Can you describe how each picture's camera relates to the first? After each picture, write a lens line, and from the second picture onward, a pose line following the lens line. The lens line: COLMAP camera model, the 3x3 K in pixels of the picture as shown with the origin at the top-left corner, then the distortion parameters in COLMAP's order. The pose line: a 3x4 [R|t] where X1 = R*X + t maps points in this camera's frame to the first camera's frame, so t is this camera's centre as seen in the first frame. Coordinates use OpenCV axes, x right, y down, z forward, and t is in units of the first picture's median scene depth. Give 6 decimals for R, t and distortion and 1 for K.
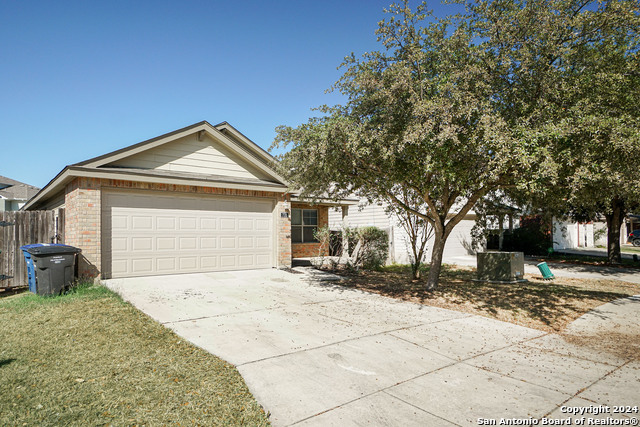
lens RADIAL K [[394.2, 0, 319.3], [0, 394.2, 214.3], [0, 0, 1]] dist [0.006243, 0.000261]
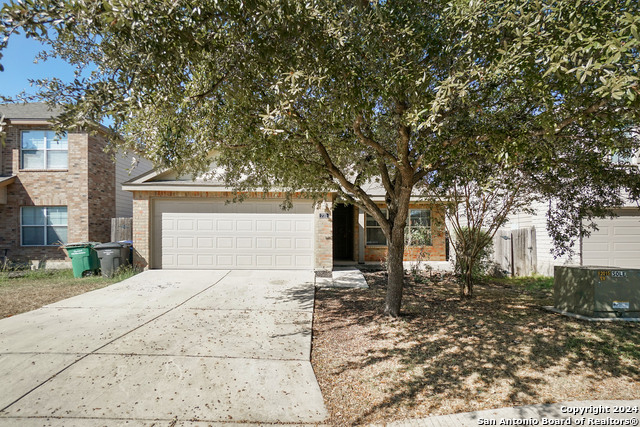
lens RADIAL K [[350.9, 0, 320.2], [0, 350.9, 219.1], [0, 0, 1]] dist [-0.009111, -0.000206]
pose [[0.797306, -0.023698, -0.603110, 0.547759], [0.023186, 0.999694, -0.008629, 0.022867], [0.603130, -0.007104, 0.797612, 0.400467]]
